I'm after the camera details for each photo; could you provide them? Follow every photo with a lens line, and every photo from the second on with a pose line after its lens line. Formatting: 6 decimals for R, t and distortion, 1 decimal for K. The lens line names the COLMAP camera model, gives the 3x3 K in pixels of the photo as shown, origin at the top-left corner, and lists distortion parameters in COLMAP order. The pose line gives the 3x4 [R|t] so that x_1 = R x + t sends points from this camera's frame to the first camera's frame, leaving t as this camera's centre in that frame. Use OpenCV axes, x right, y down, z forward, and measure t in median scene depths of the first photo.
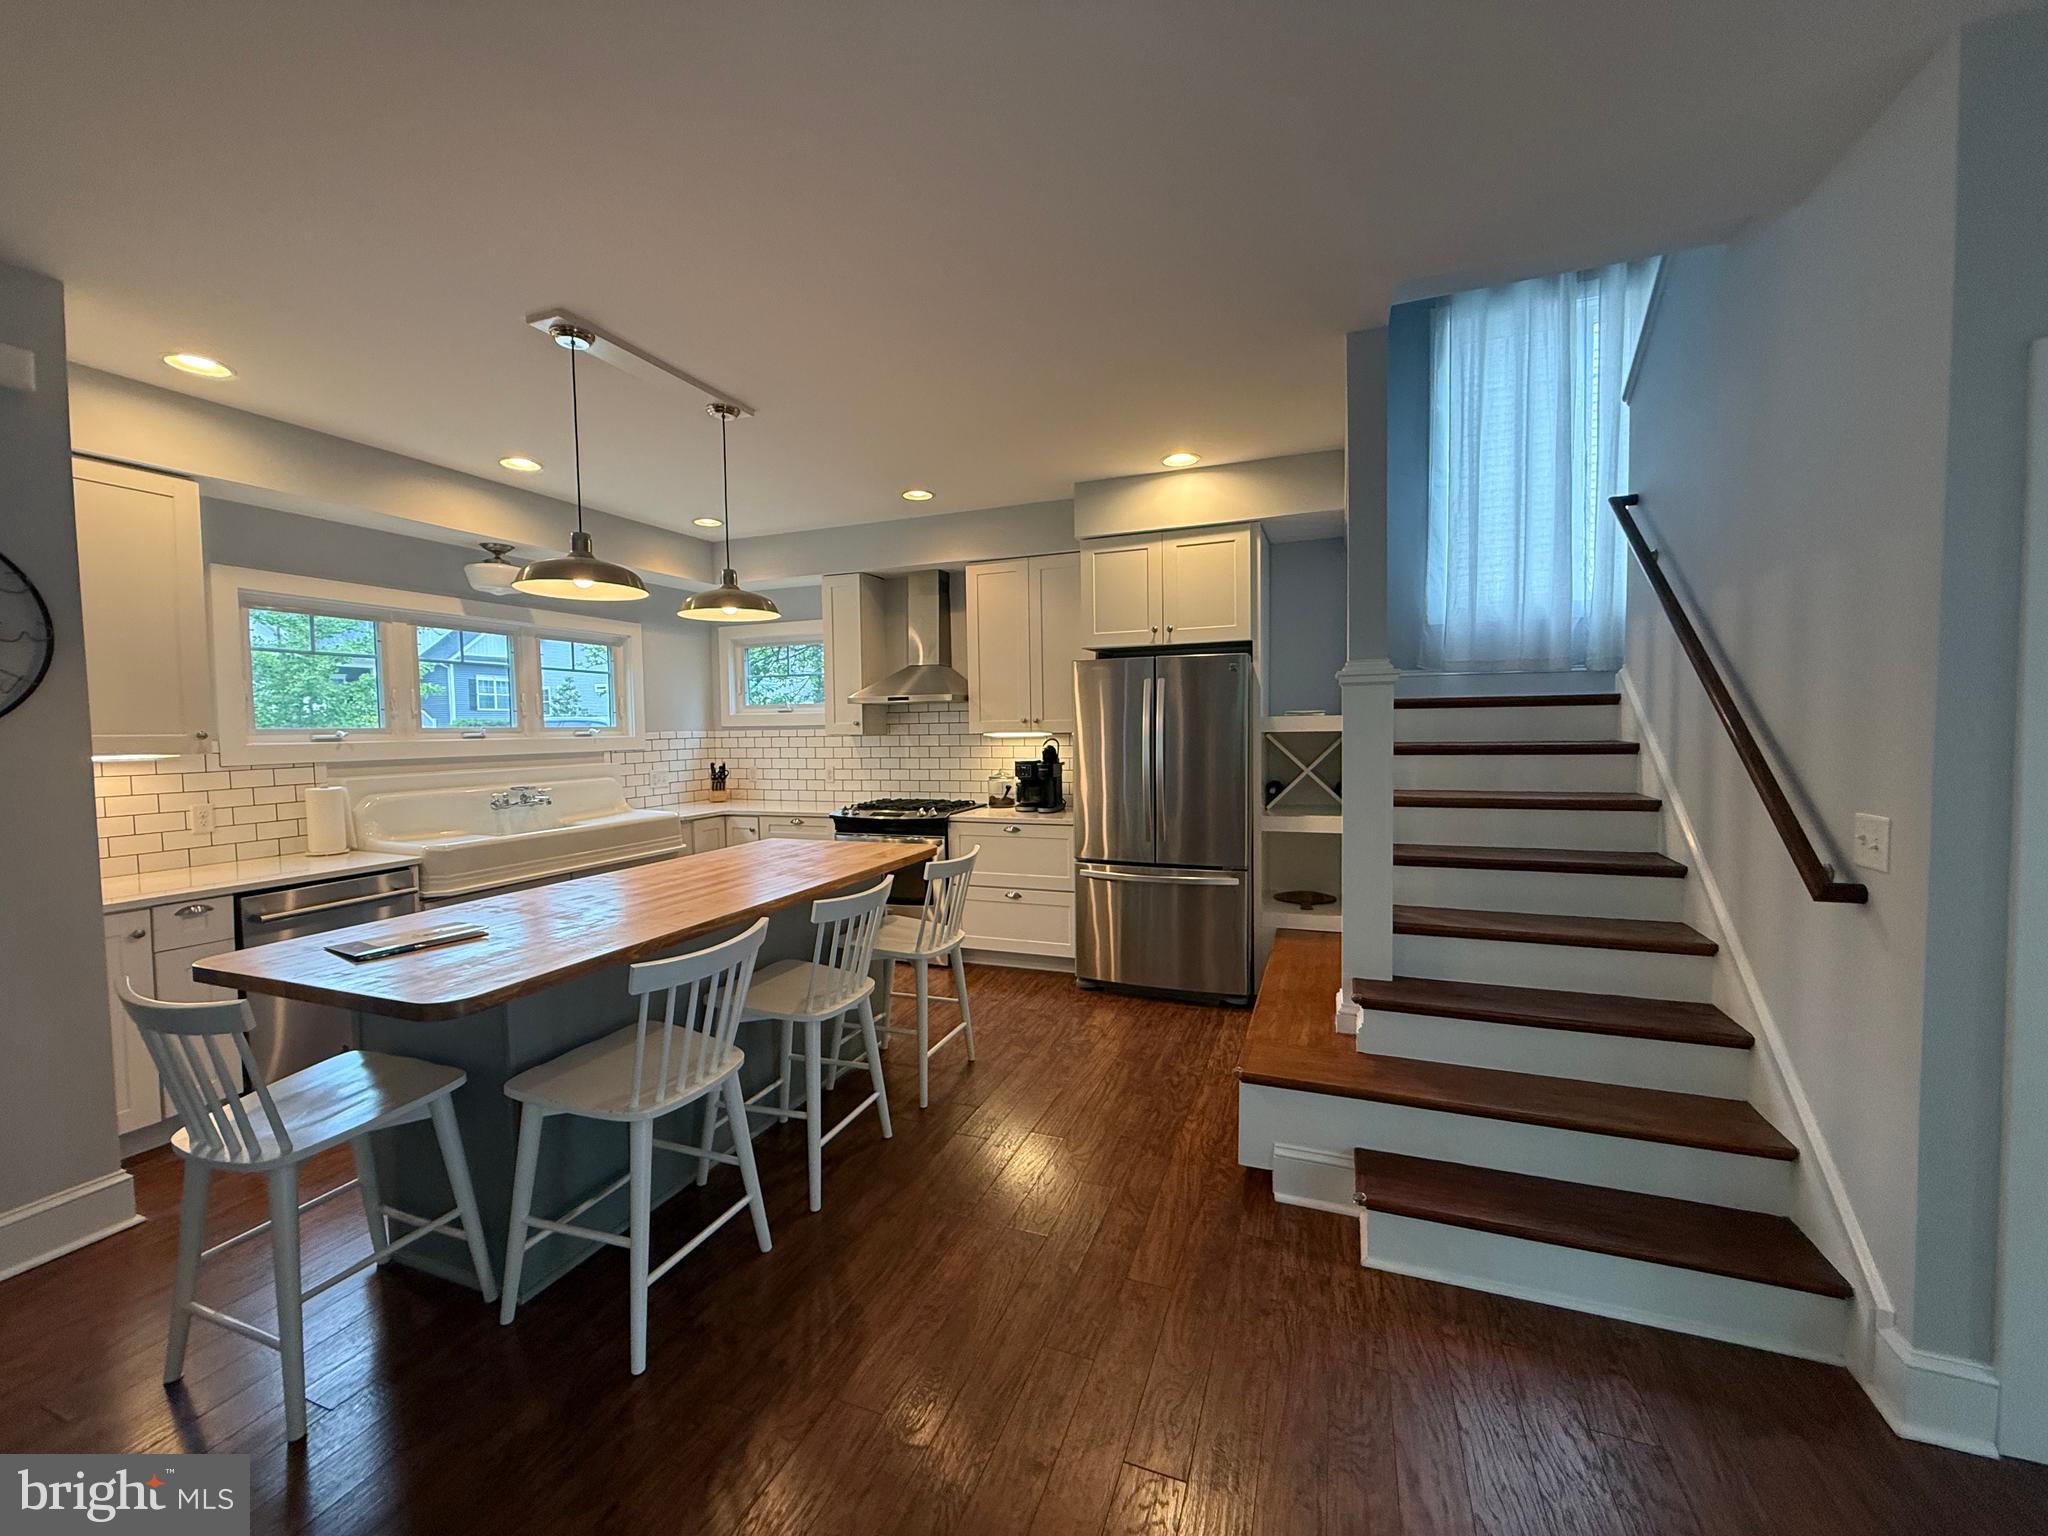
lens RADIAL K [[818.4, 0, 1031.5], [0, 818.4, 762.5], [0, 0, 1]] dist [-0.000686, -0.000228]
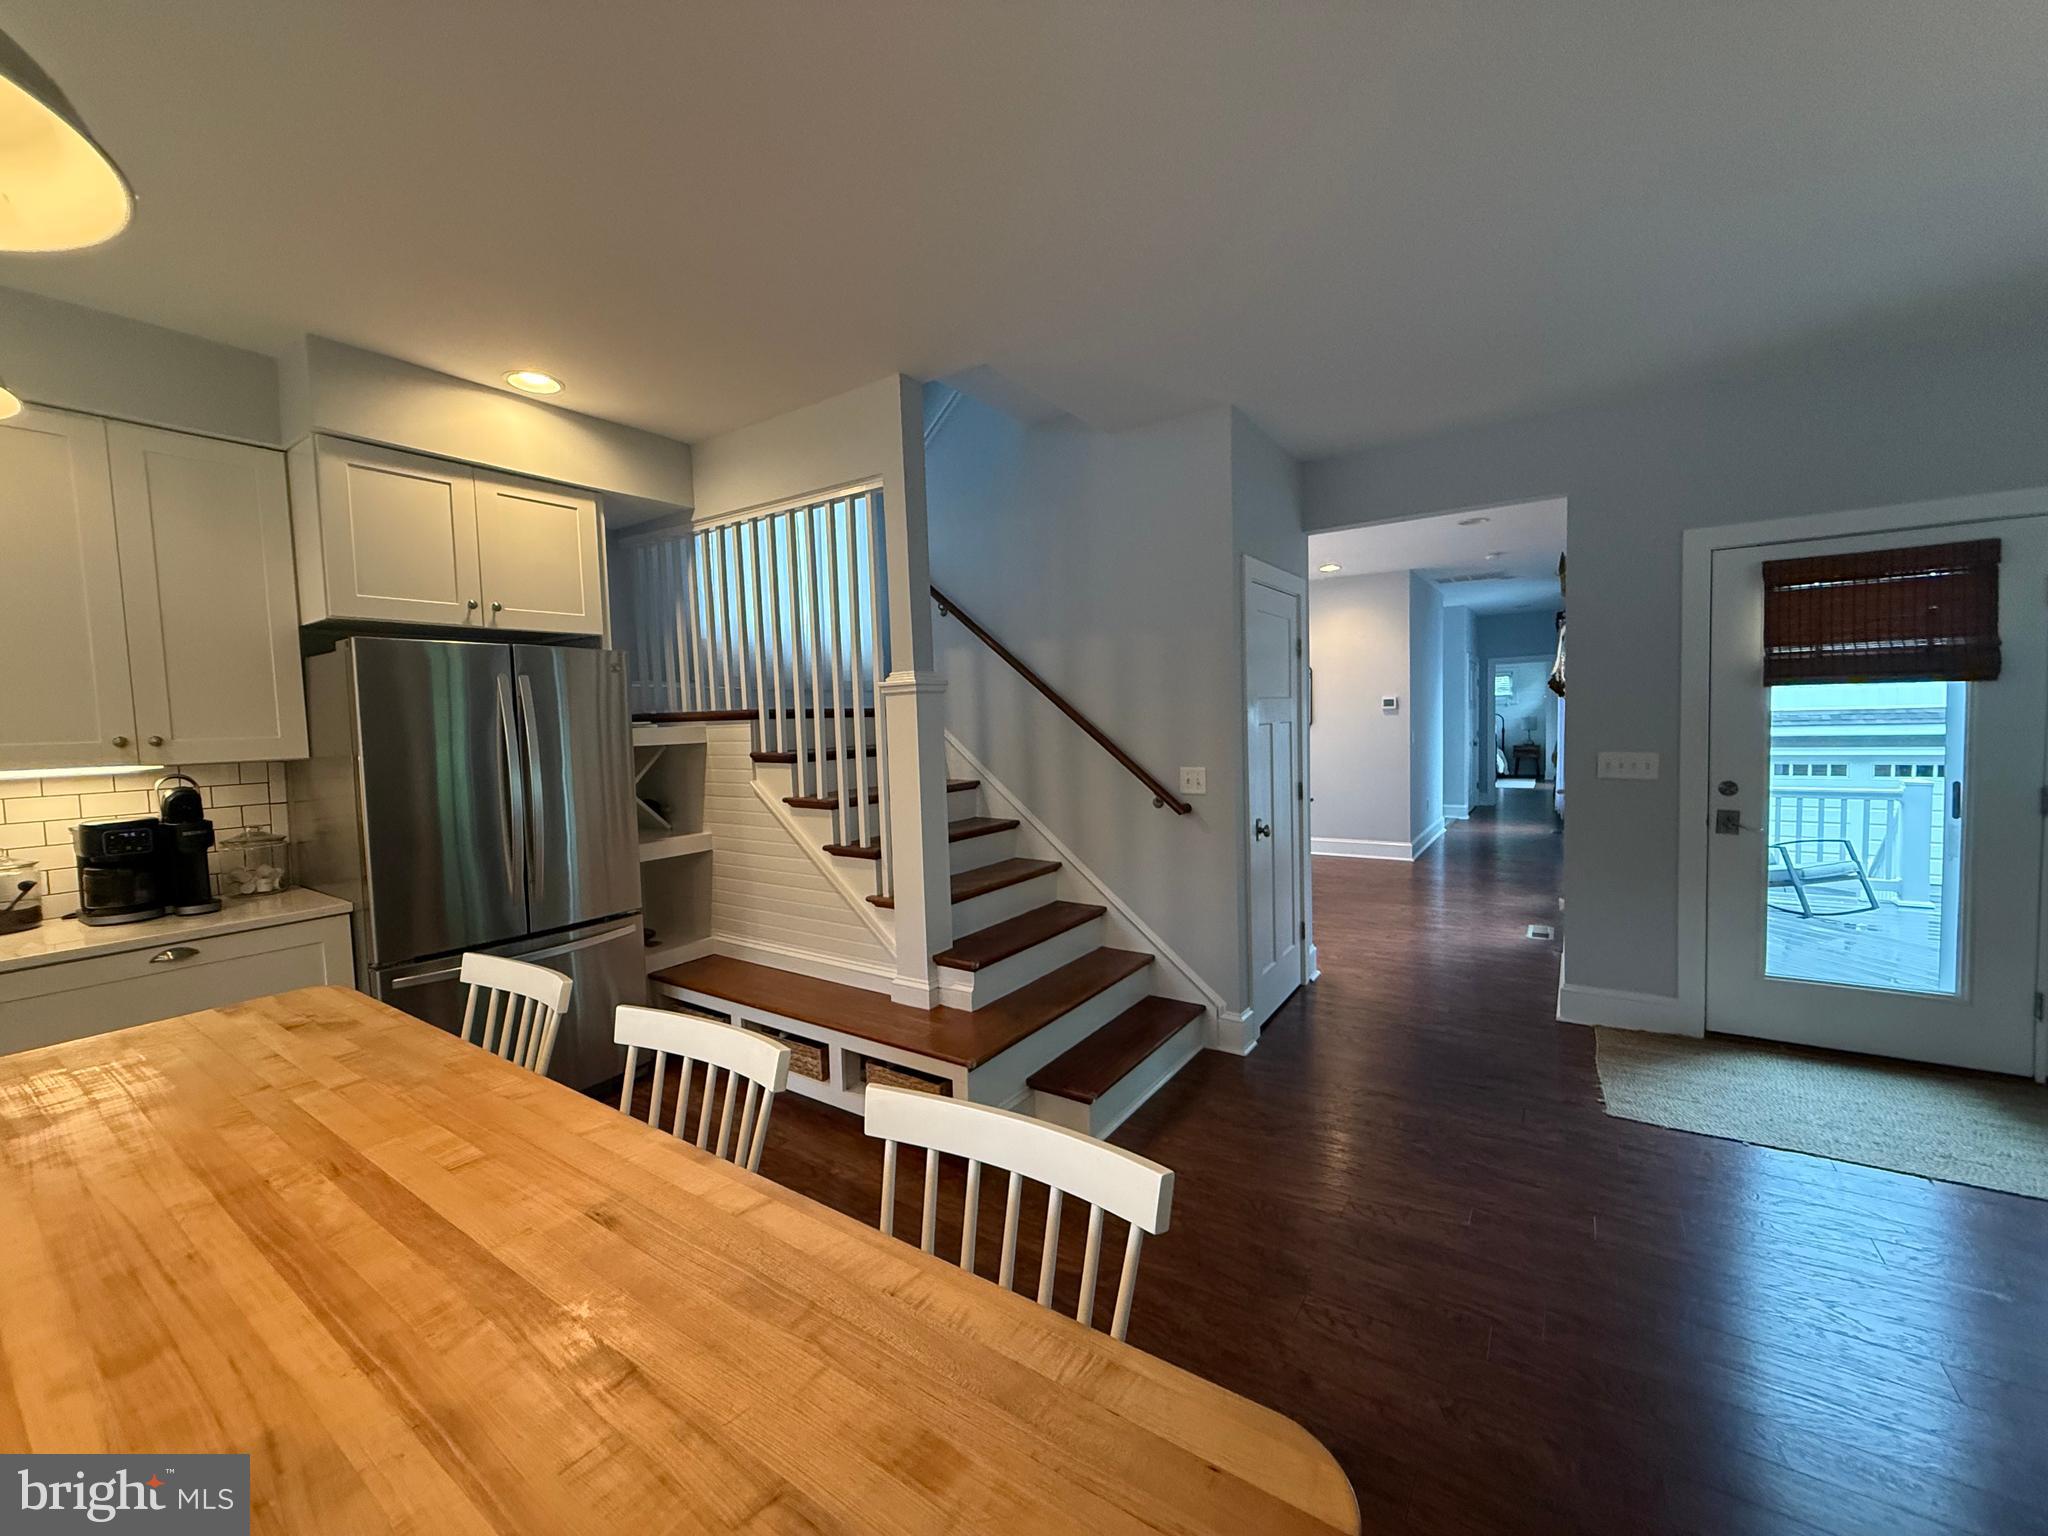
lens RADIAL K [[818.4, 0, 1034.1], [0, 818.4, 766.4], [0, 0, 1]] dist [-0.000686, -0.000228]
pose [[0.221562, -0.043901, 0.974158, -0.429001], [0.072133, 0.996987, 0.028524, -0.011328], [-0.972475, 0.063949, 0.224061, 0.392147]]
